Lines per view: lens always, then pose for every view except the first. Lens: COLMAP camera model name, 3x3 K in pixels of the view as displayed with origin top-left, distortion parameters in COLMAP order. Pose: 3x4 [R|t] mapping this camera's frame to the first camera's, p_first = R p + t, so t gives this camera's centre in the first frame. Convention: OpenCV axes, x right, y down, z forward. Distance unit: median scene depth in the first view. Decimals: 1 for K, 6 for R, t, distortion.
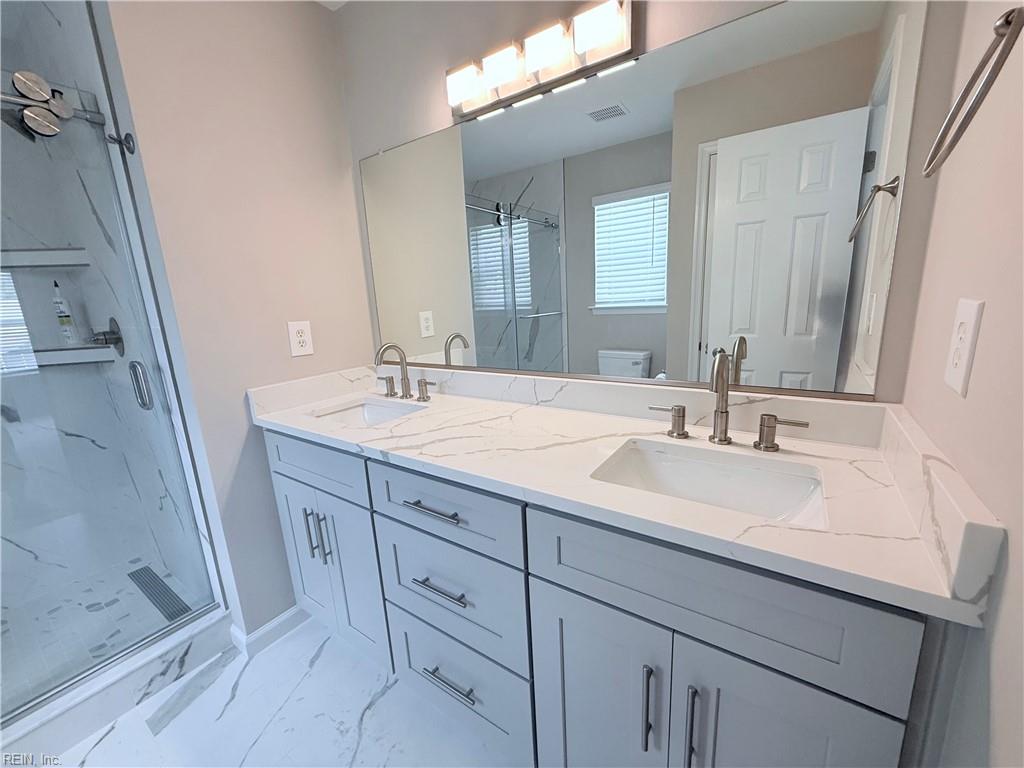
lens RADIAL K [[407.5, 0, 510.4], [0, 407.5, 384.9], [0, 0, 1]] dist [-0.000096, 0.000201]
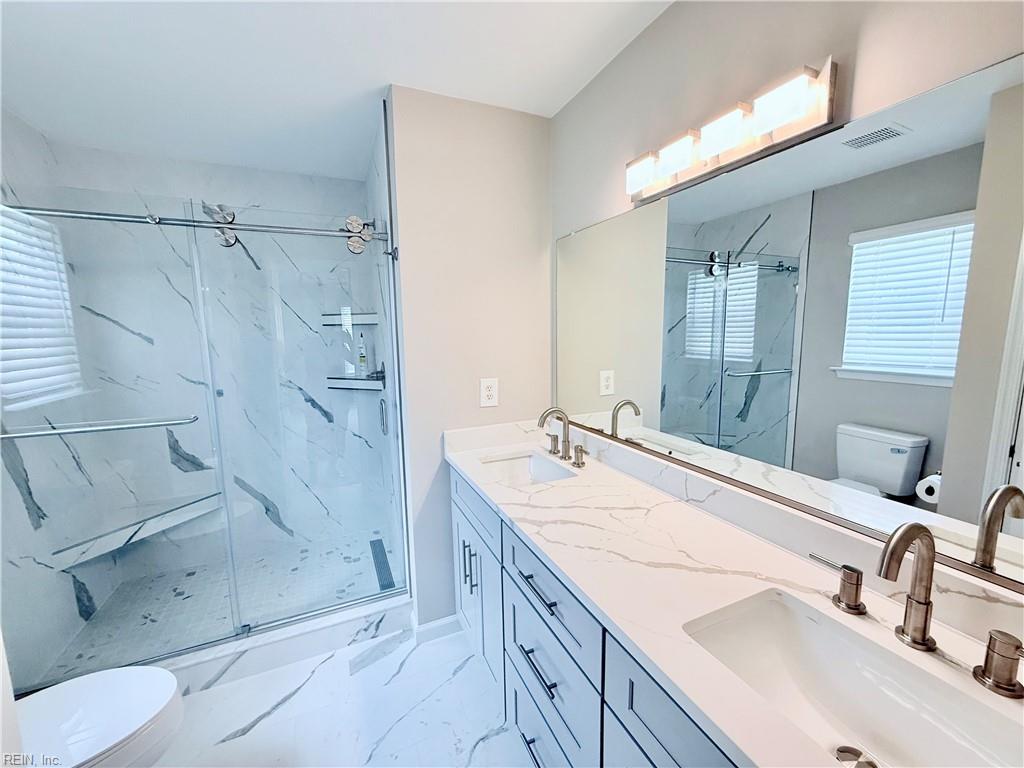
lens RADIAL K [[407.5, 0, 510.4], [0, 407.5, 384.9], [0, 0, 1]] dist [-0.000096, 0.000201]
pose [[0.854069, 0.105870, -0.509272, 0.163208], [-0.136548, 0.990364, -0.023115, -0.132694], [0.501917, 0.089282, 0.860295, 0.003380]]
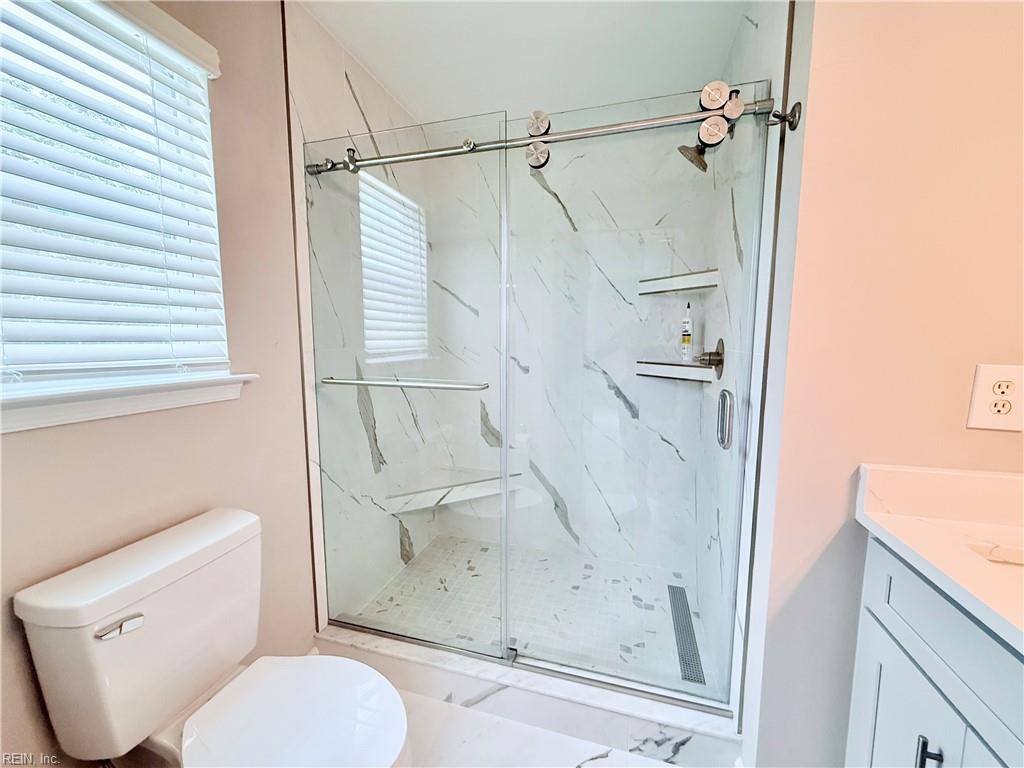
lens RADIAL K [[407.5, 0, 510.4], [0, 407.5, 384.9], [0, 0, 1]] dist [-0.000096, 0.000201]
pose [[0.307897, 0.158984, -0.938042, -0.253888], [-0.216772, 0.971730, 0.093542, -0.048981], [0.926396, 0.174540, 0.333656, 0.285093]]
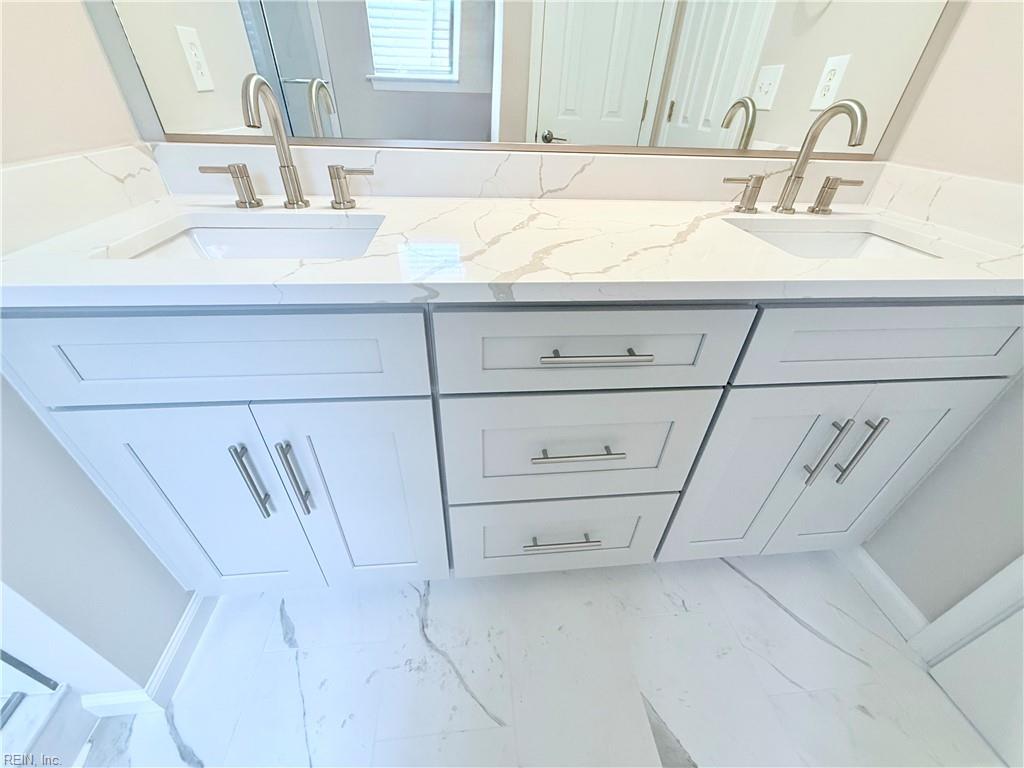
lens RADIAL K [[412.8, 0, 512.0], [0, 412.8, 384.0], [0, 0, 1]] dist [0.000798, 0.000125]
pose [[0.759134, -0.313586, 0.570421, -0.492052], [0.065032, 0.908463, 0.412875, 0.044014], [-0.647678, -0.276332, 0.710038, 0.422201]]
